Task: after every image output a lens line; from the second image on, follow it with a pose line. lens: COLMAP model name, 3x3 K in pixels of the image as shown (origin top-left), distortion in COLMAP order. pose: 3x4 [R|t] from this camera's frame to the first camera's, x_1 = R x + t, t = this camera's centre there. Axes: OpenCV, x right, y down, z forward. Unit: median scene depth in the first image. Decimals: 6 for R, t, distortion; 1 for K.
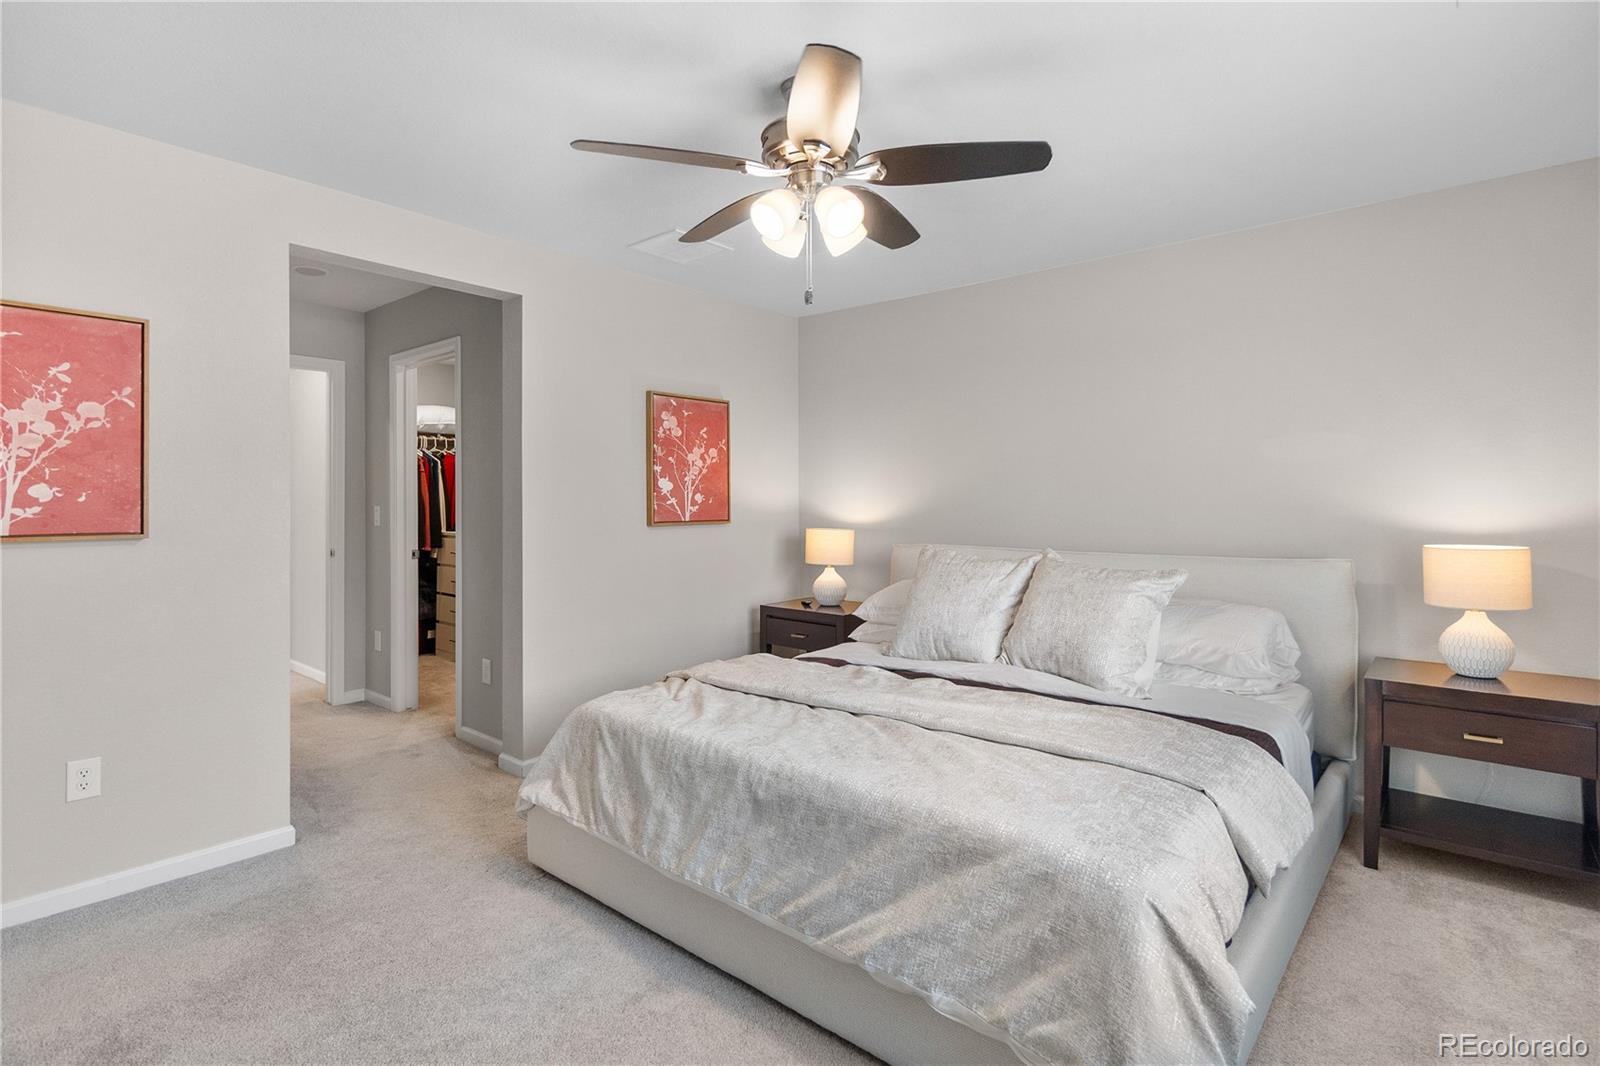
lens RADIAL K [[774.2, 0, 786.9], [0, 774.2, 501.8], [0, 0, 1]] dist [0.006505, 0.000363]
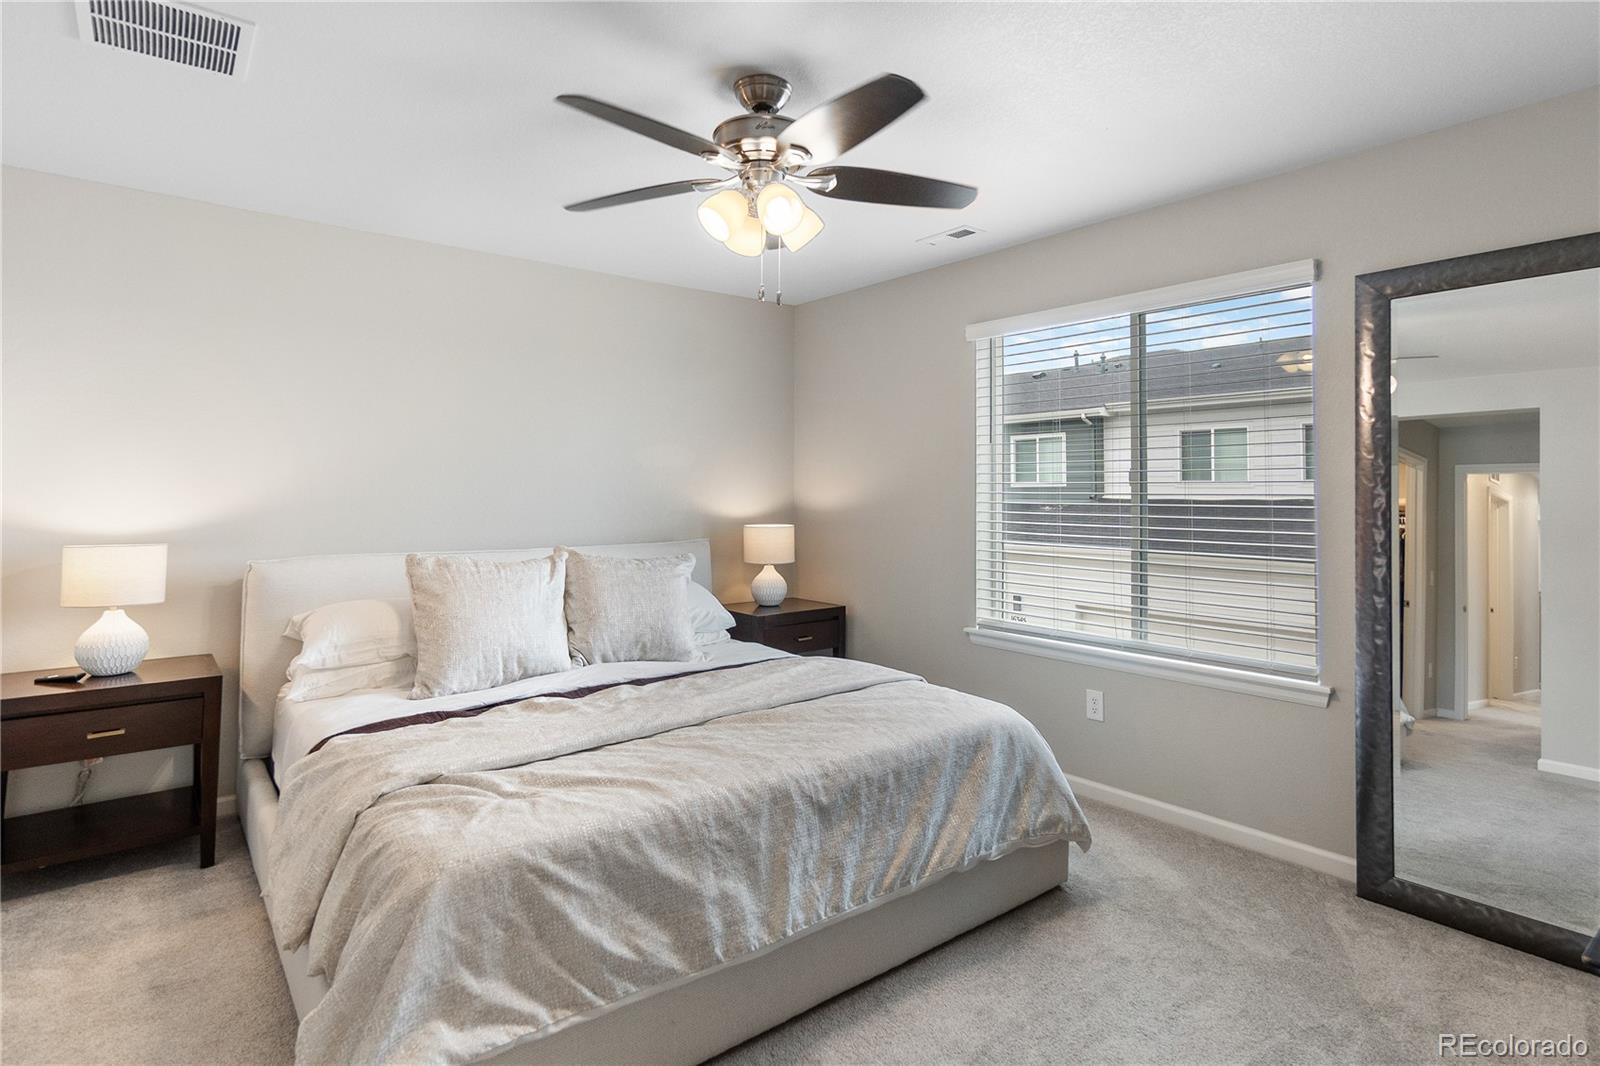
lens RADIAL K [[841.2, 0, 799.3], [0, 841.2, 528.3], [0, 0, 1]] dist [0.005040, -0.001326]
pose [[0.179459, -0.037851, 0.983037, -0.895874], [0.001323, 0.999268, 0.038234, -0.000176], [-0.983765, -0.005561, 0.179378, 0.717538]]
